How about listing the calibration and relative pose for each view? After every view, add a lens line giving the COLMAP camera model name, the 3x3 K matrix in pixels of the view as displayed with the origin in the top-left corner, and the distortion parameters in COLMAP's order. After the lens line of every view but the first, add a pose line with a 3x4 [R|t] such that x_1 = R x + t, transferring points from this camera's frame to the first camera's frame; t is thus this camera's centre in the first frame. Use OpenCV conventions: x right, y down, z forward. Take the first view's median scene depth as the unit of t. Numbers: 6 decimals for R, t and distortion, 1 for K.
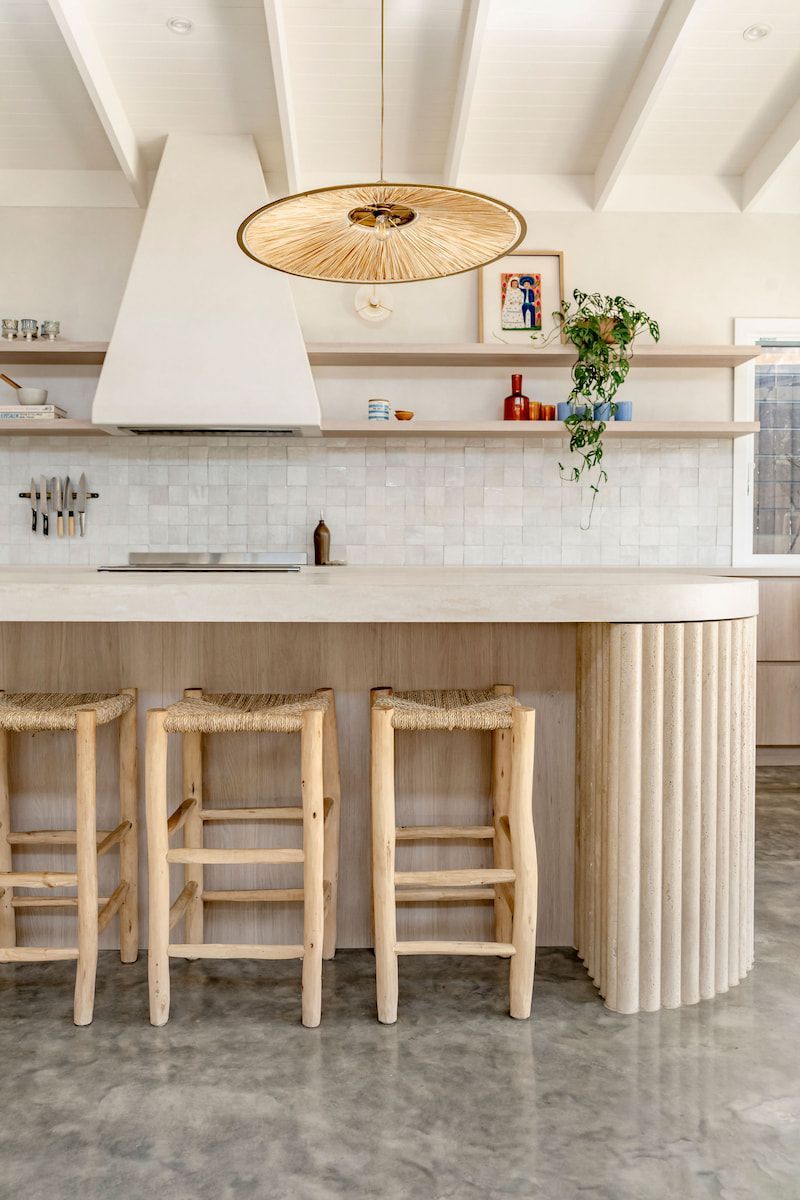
lens RADIAL K [[976.3, 0, 334.7], [0, 976.3, 556.3], [0, 0, 1]] dist [0.010934, -0.004323]
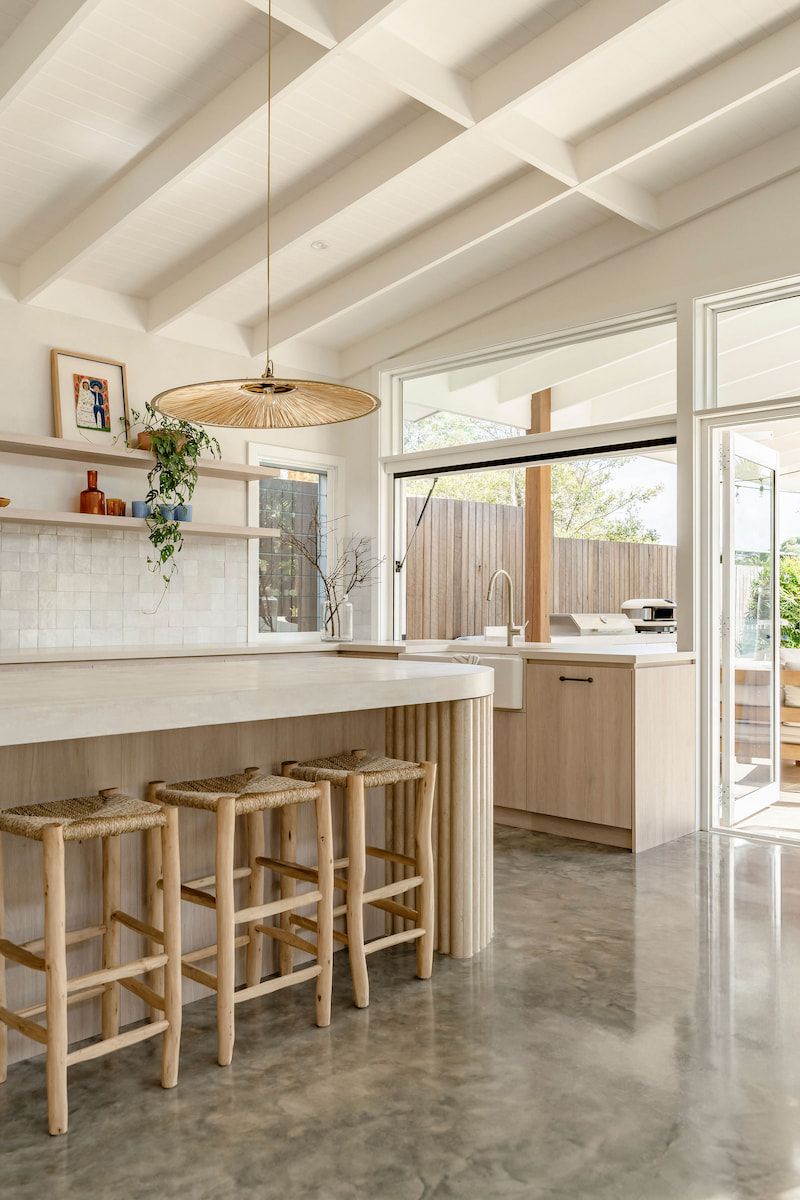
lens RADIAL K [[976.3, 0, 405.0], [0, 976.3, 590.6], [0, 0, 1]] dist [0.010934, -0.004323]
pose [[0.695903, 0.013750, 0.718004, -0.352646], [0.004679, 0.999709, -0.023680, -0.026605], [-0.718120, 0.019838, 0.695636, 0.002511]]
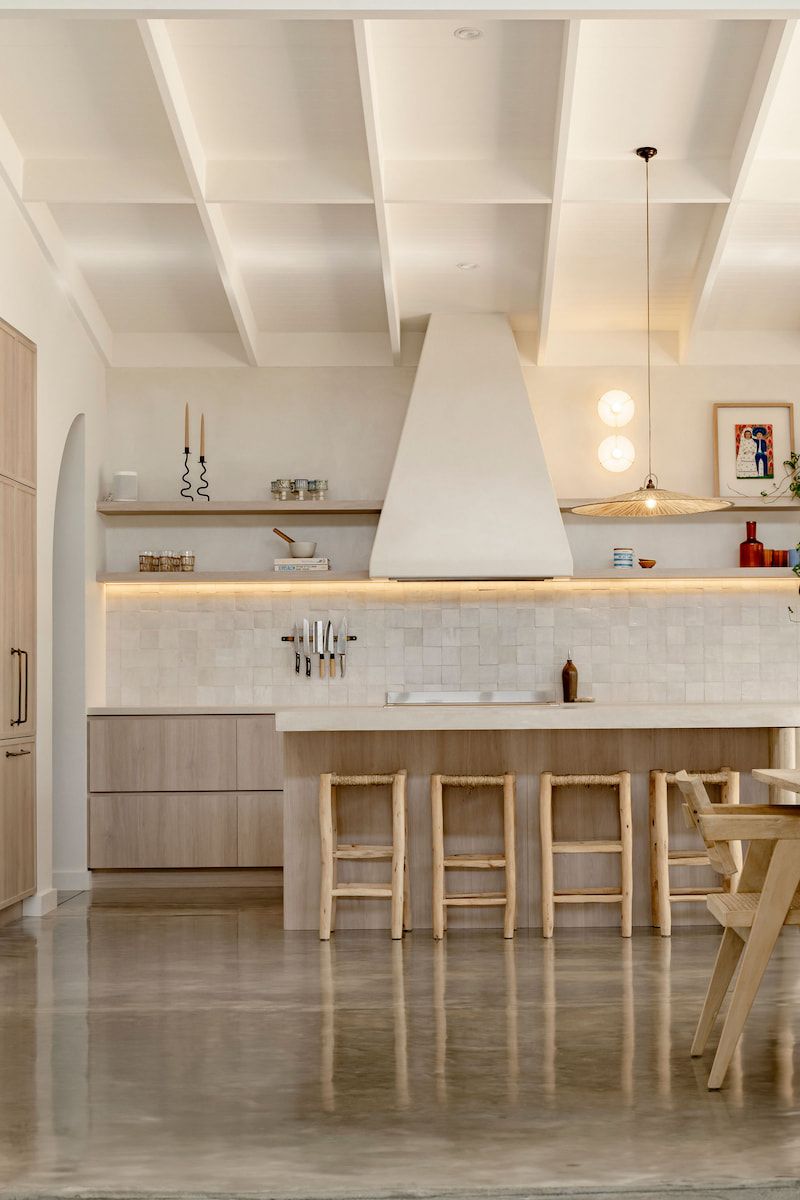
lens RADIAL K [[2004.0, 0, 489.7], [0, 2004.0, 582.3], [0, 0, 1]] dist [0.000148, 0.000000]
pose [[0.999722, -0.009207, 0.021714, -0.149033], [0.010388, 0.998438, -0.054895, -0.002407], [-0.021174, 0.055105, 0.998256, -1.190863]]
